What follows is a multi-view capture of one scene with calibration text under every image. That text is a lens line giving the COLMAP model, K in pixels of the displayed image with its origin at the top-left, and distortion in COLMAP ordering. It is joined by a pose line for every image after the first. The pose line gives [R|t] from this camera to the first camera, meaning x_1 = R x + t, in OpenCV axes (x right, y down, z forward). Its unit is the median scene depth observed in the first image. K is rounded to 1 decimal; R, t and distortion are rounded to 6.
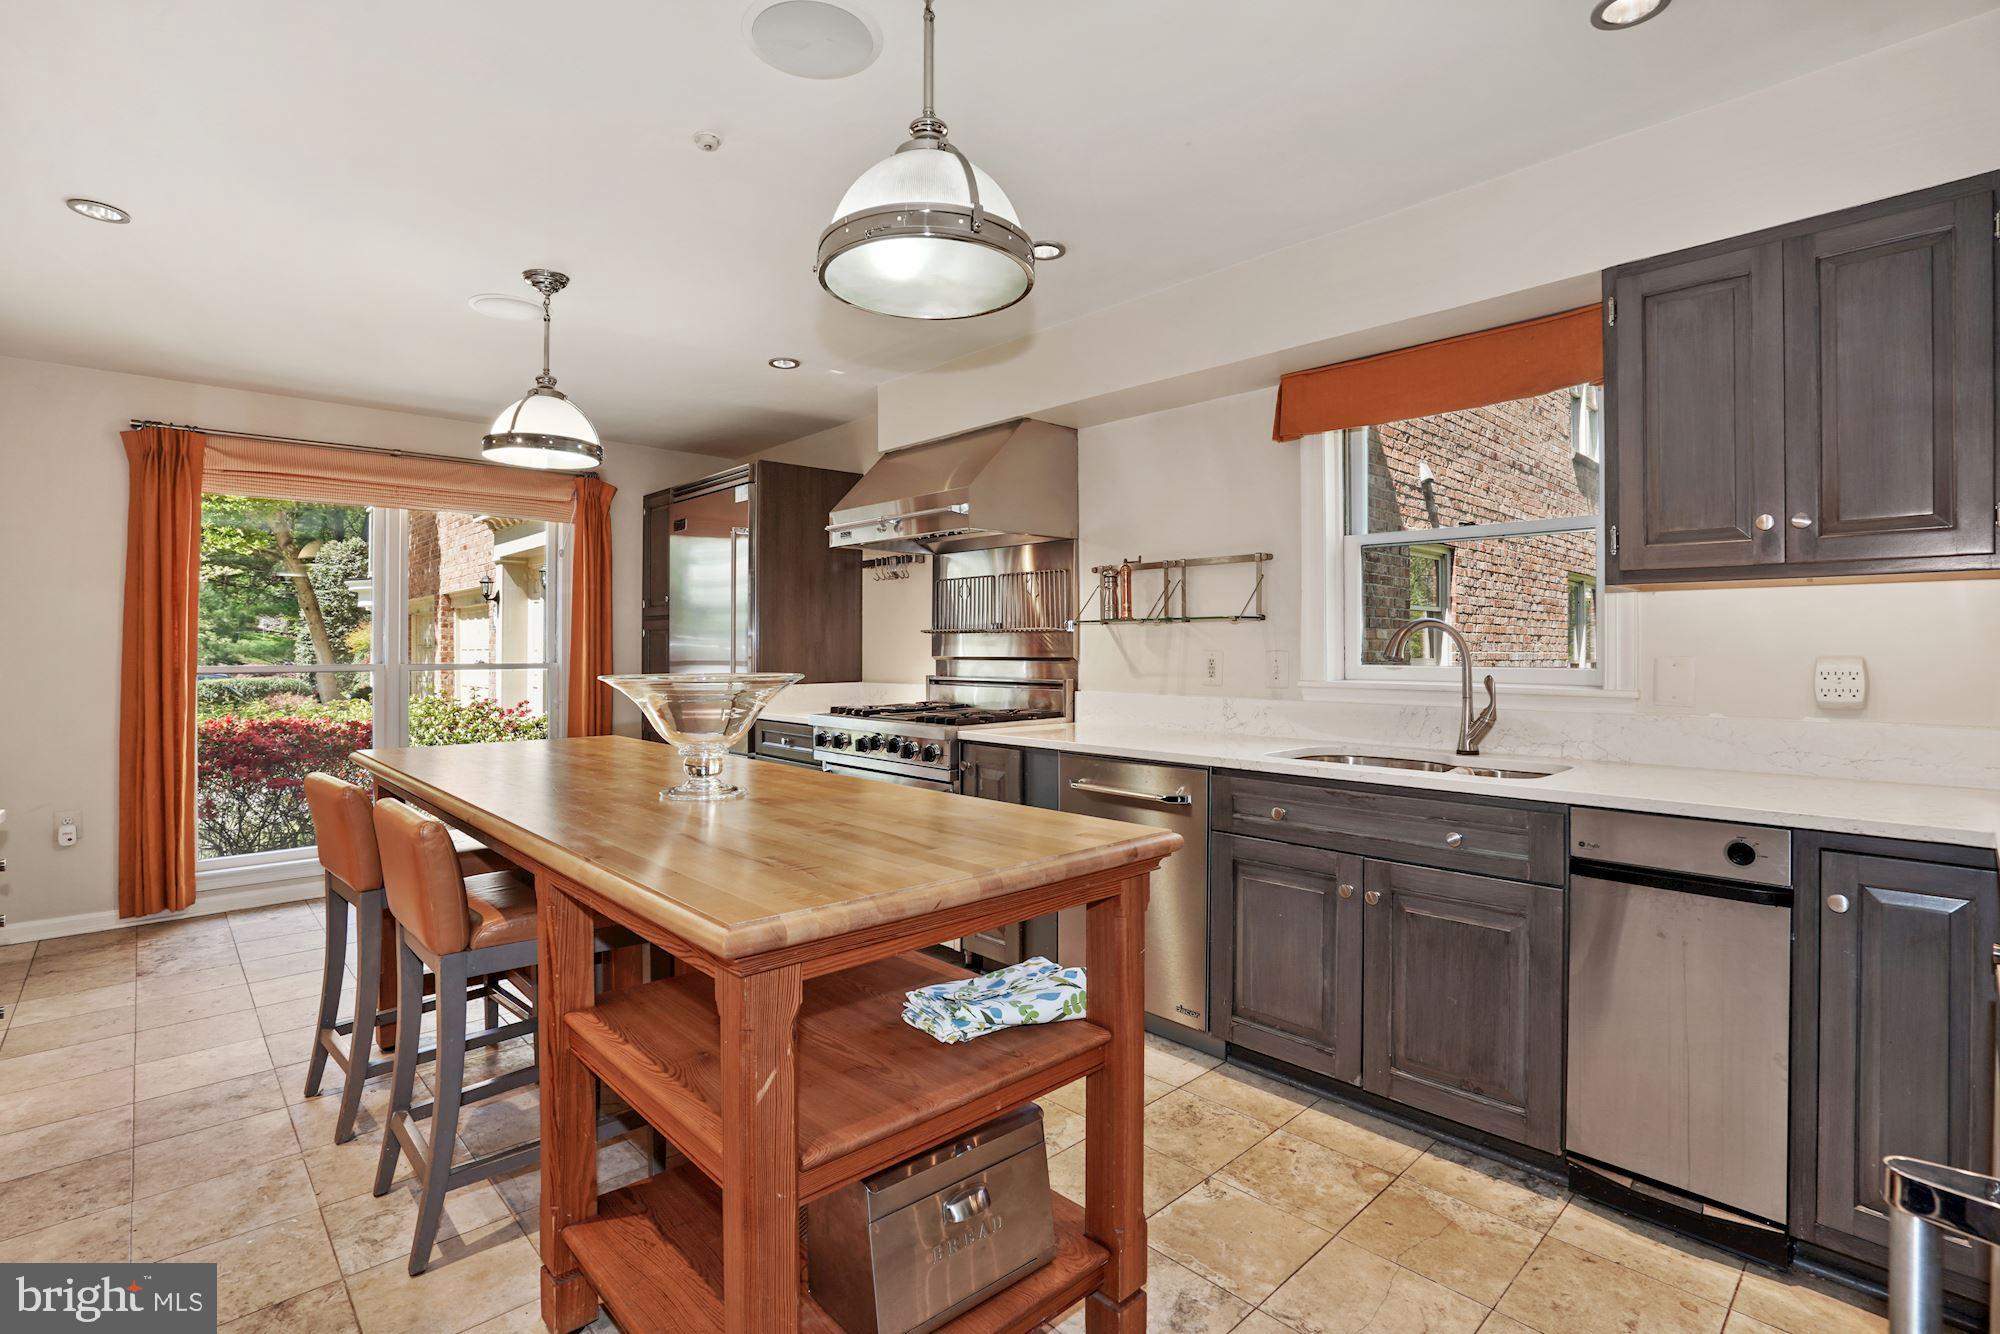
lens RADIAL K [[932.9, 0, 995.7], [0, 932.9, 644.6], [0, 0, 1]] dist [0.000837, 0.000223]
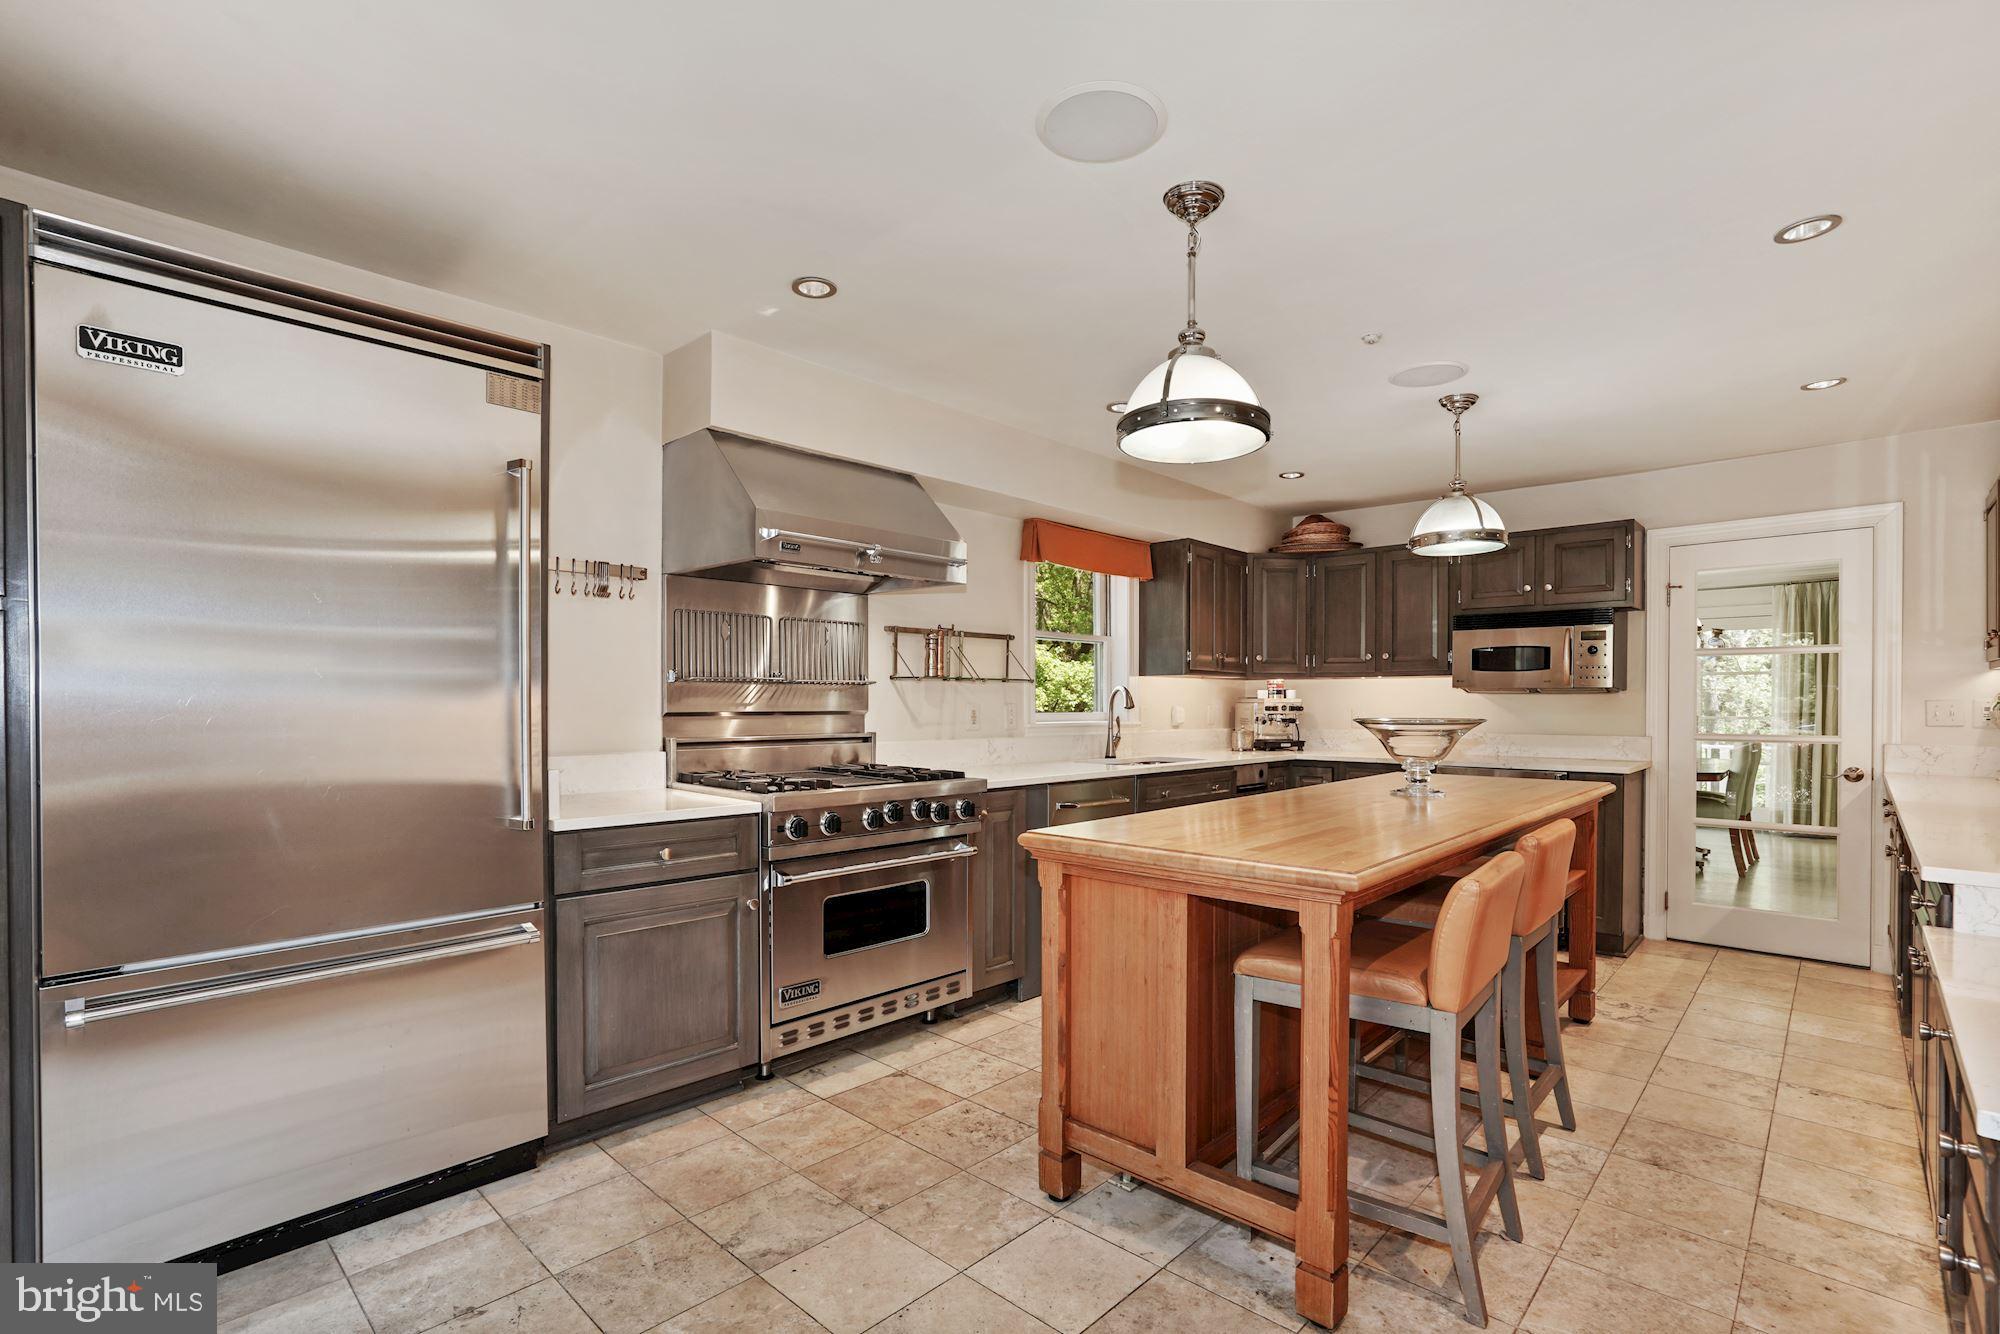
lens RADIAL K [[902.7, 0, 995.4], [0, 902.7, 712.2], [0, 0, 1]] dist [-0.000678, -0.000020]
pose [[-0.059845, -0.007543, 0.998179, -1.031112], [0.001515, 0.999970, 0.007647, 0.008697], [-0.998207, 0.001970, -0.059832, 1.039135]]
